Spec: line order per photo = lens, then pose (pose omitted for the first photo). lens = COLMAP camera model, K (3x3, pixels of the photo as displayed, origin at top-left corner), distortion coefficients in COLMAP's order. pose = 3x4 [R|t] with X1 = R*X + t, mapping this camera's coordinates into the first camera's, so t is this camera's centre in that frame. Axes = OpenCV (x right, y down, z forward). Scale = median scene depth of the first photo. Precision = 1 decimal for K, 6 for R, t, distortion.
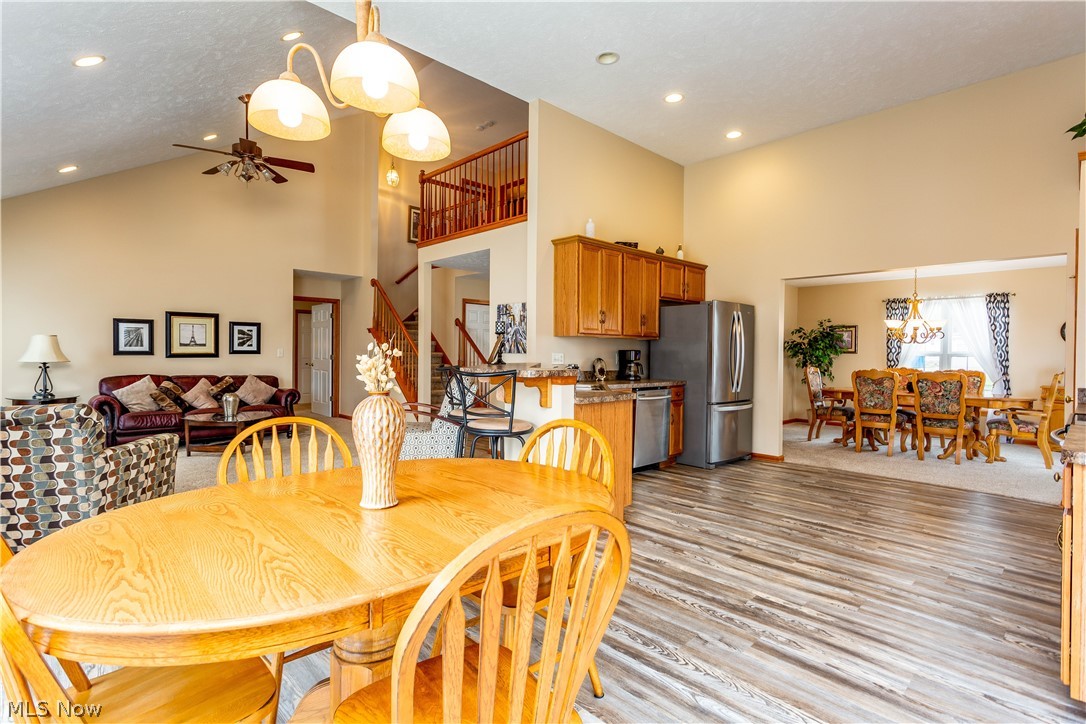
lens RADIAL K [[523.8, 0, 543.0], [0, 523.8, 362.0], [0, 0, 1]] dist [-0.001969, -0.000158]
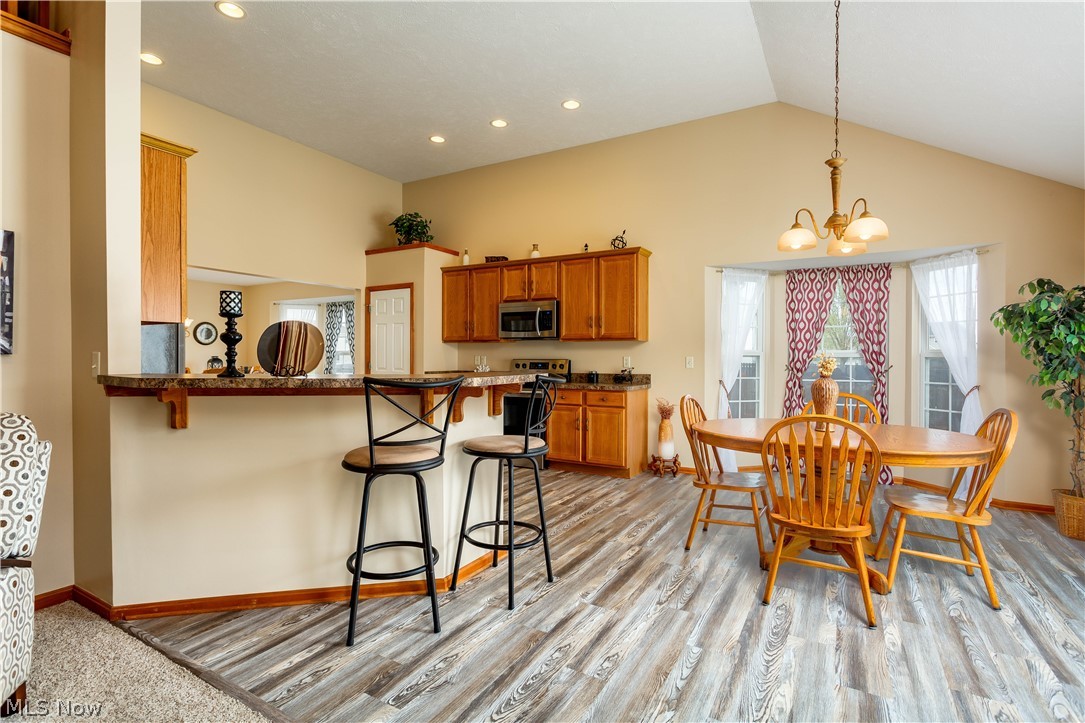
lens RADIAL K [[520.4, 0, 542.5], [0, 520.4, 361.5], [0, 0, 1]] dist [-0.014499, 0.000192]
pose [[-0.282487, -0.021310, 0.959034, -0.462011], [0.008714, 0.999655, 0.024779, -0.015033], [-0.959231, 0.015356, -0.282204, 0.621166]]
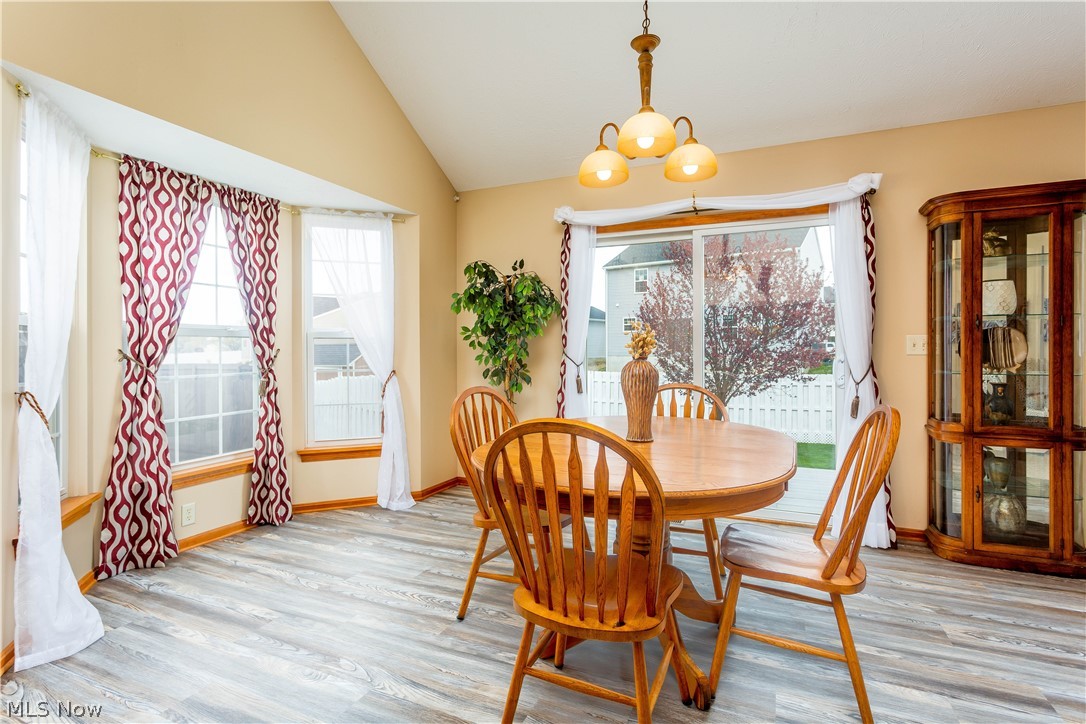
lens RADIAL K [[523.8, 0, 543.0], [0, 523.8, 362.0], [0, 0, 1]] dist [-0.001969, -0.000158]
pose [[-0.928534, -0.002327, -0.371241, 0.100751], [-0.014193, 0.999472, 0.029234, 0.008657], [0.370977, 0.032414, -0.928076, 0.506498]]
